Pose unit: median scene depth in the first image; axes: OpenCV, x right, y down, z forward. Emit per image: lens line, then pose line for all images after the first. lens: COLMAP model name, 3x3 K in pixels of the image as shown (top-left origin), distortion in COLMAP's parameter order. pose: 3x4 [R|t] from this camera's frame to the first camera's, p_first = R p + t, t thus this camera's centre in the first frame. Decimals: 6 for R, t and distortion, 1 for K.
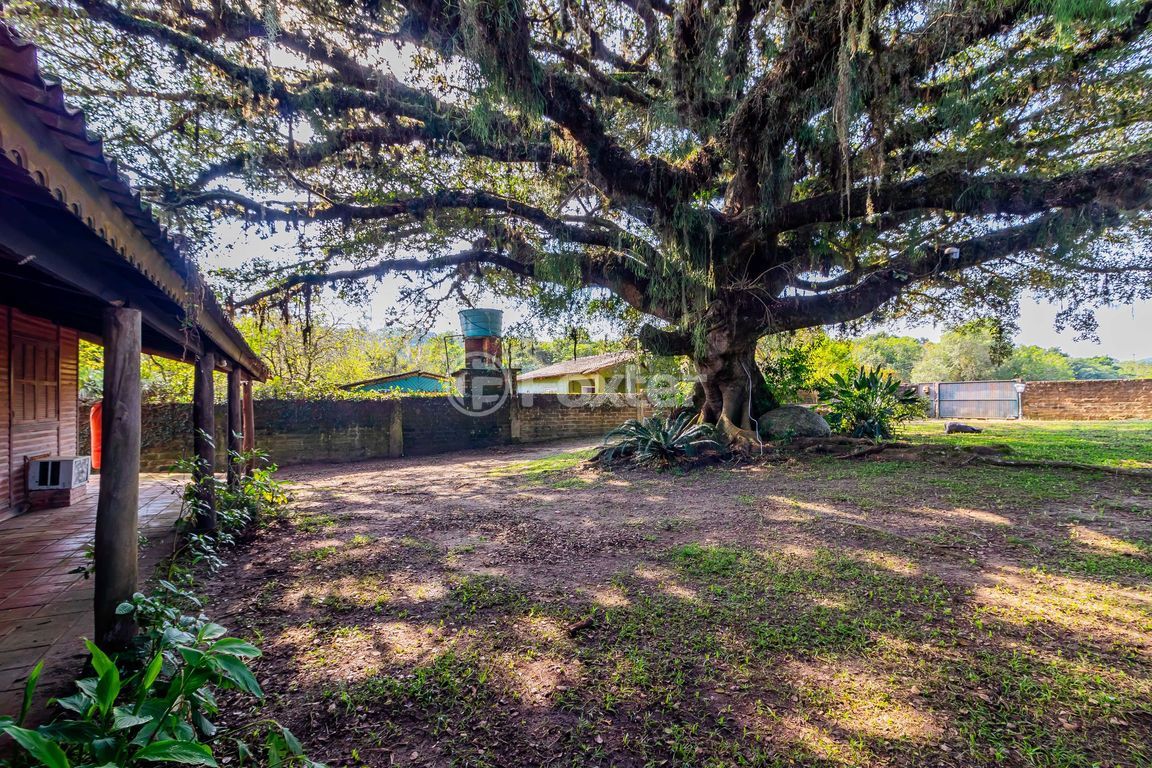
lens RADIAL K [[525.4, 0, 575.6], [0, 525.4, 386.3], [0, 0, 1]] dist [0.004337, -0.000296]
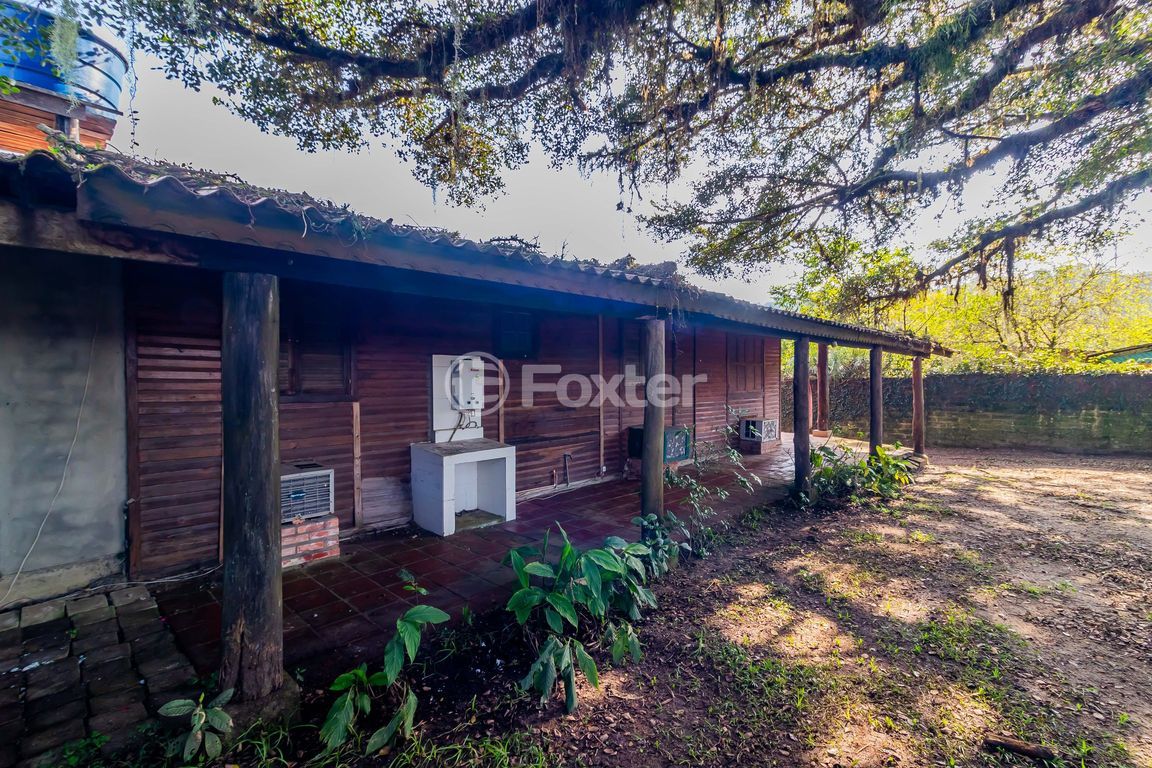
lens RADIAL K [[525.4, 0, 575.9], [0, 525.4, 384.9], [0, 0, 1]] dist [0.004337, -0.000296]
pose [[0.319049, 0.017362, -0.947579, 0.284600], [0.029505, 0.999166, 0.028241, -0.008424], [0.947279, -0.036968, 0.318271, 0.203702]]
